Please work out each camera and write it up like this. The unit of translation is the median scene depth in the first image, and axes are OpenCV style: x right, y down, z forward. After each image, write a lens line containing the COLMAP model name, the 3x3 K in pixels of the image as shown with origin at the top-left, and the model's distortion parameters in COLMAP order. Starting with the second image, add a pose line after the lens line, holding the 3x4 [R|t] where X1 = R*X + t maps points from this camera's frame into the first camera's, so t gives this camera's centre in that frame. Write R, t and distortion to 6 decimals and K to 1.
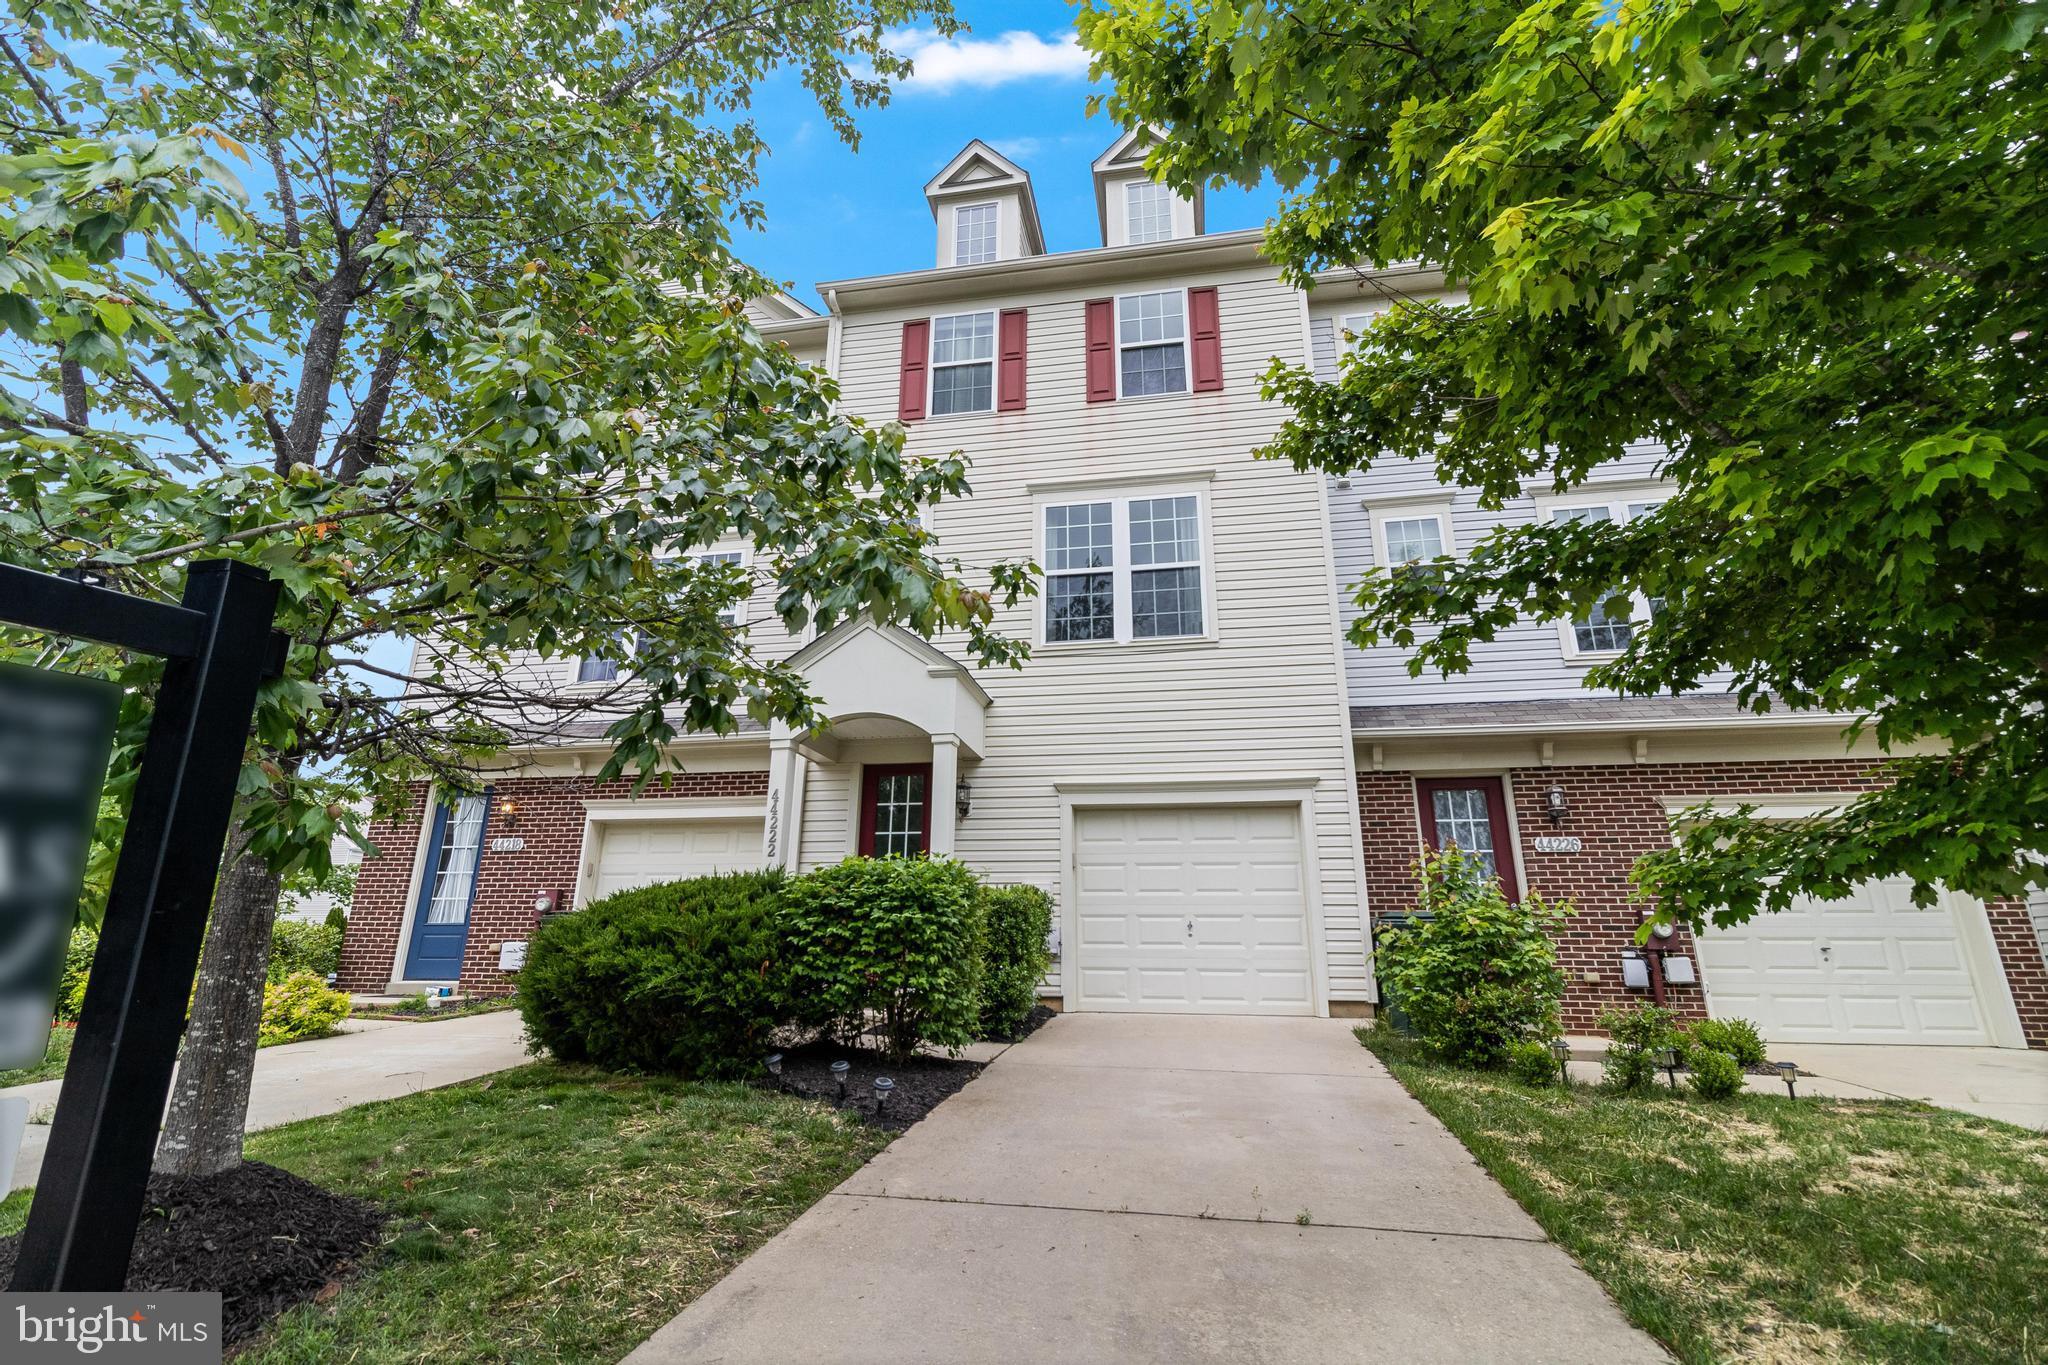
lens RADIAL K [[935.4, 0, 1026.2], [0, 935.4, 703.1], [0, 0, 1]] dist [-0.002487, -0.000127]
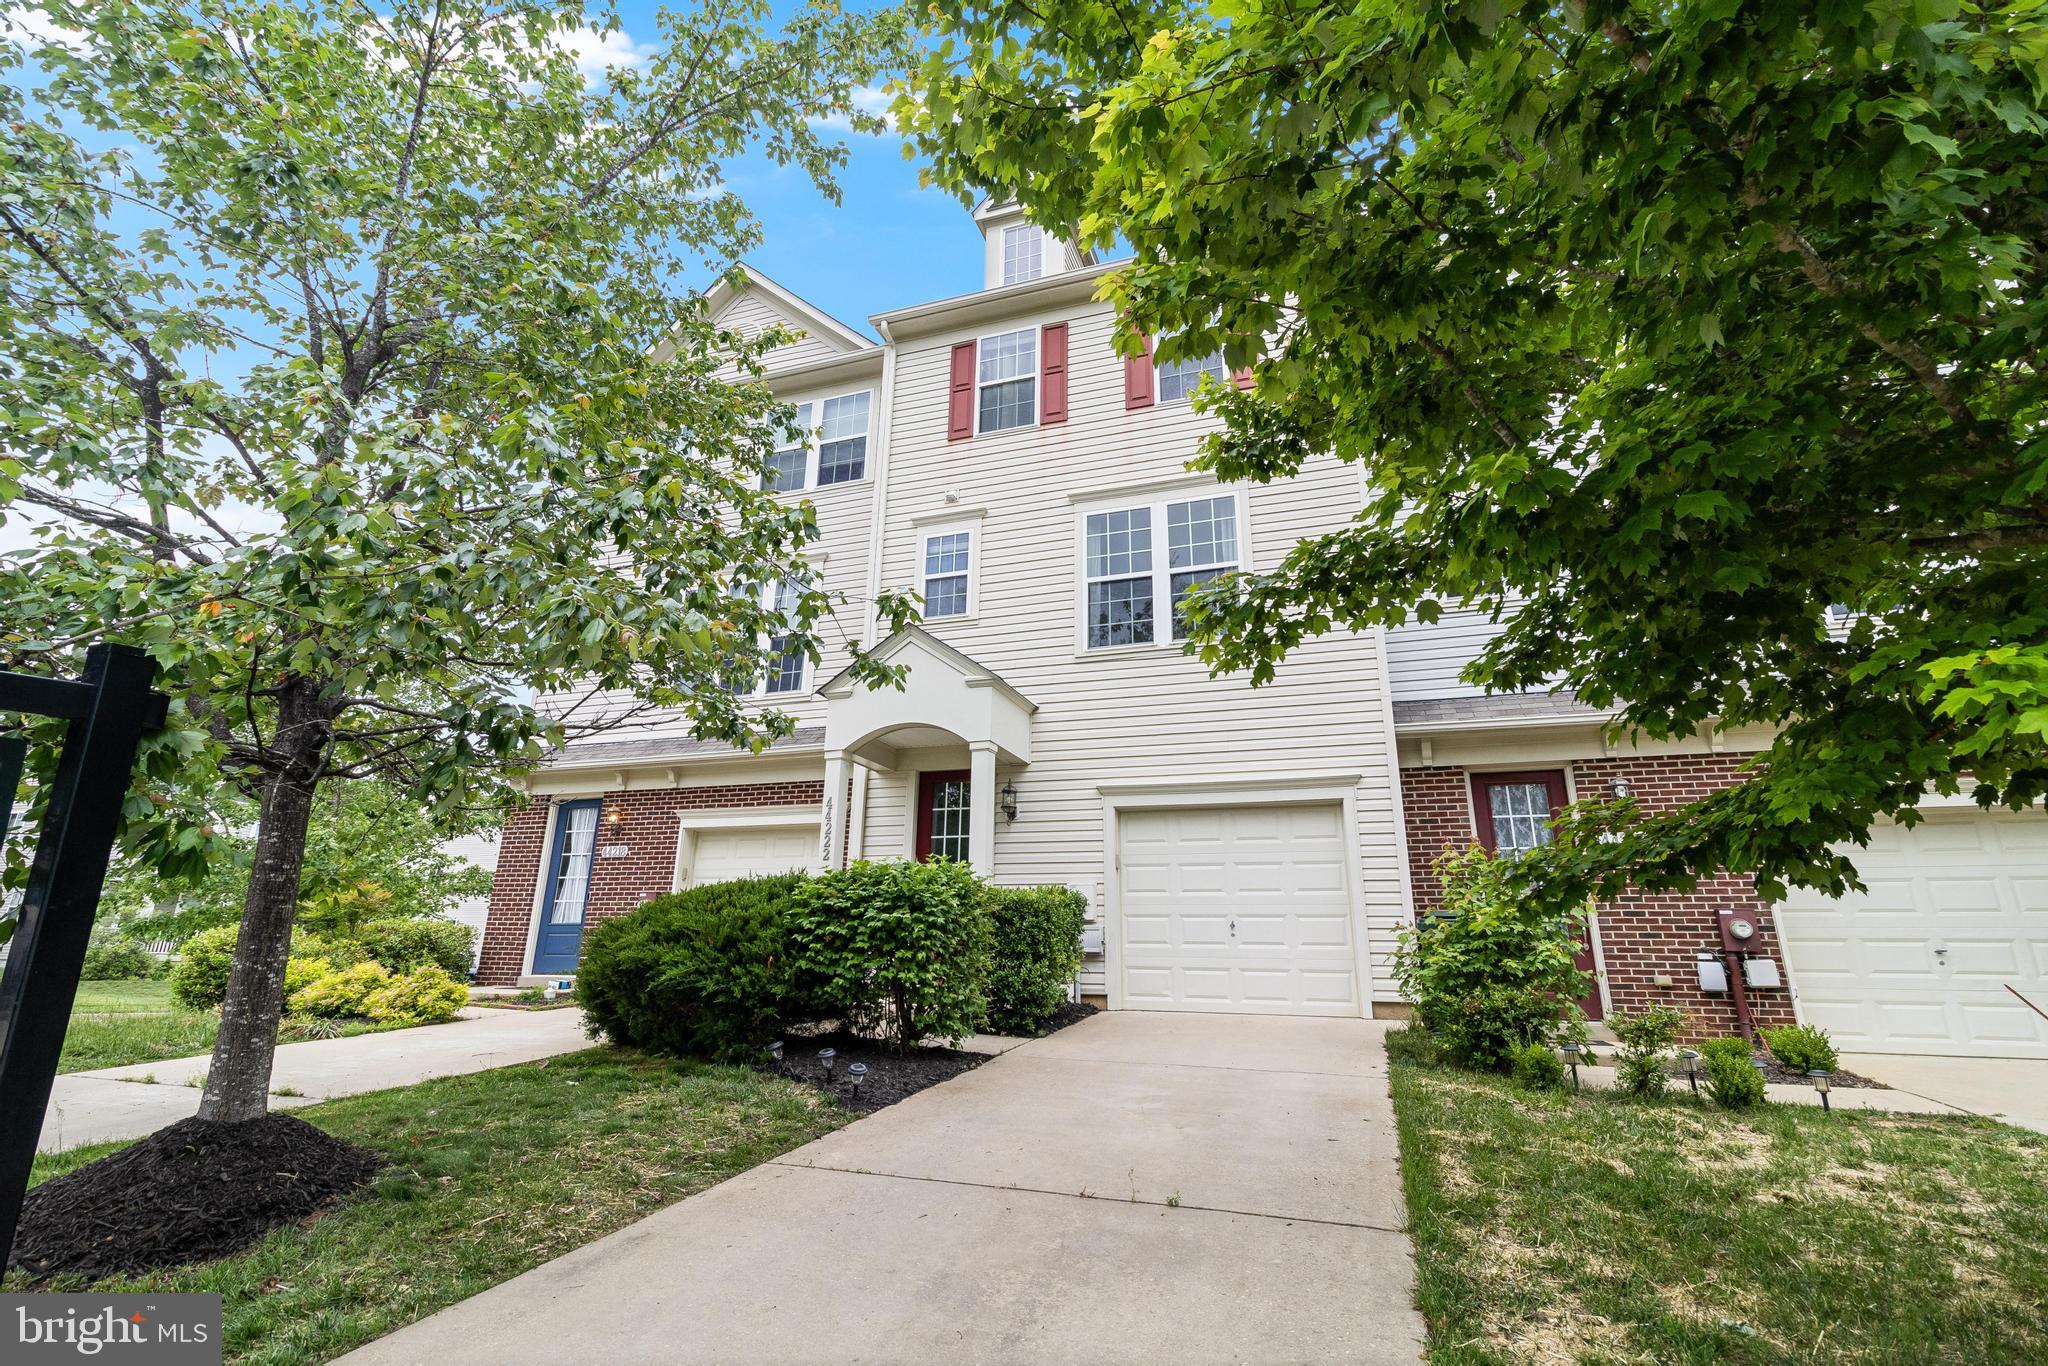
lens RADIAL K [[935.4, 0, 1026.2], [0, 935.4, 703.6], [0, 0, 1]] dist [-0.002487, -0.000127]
pose [[0.989266, -0.032870, -0.142382, 0.114423], [0.032778, 0.999458, -0.002992, -0.004278], [0.142403, -0.001707, 0.989807, -0.025336]]
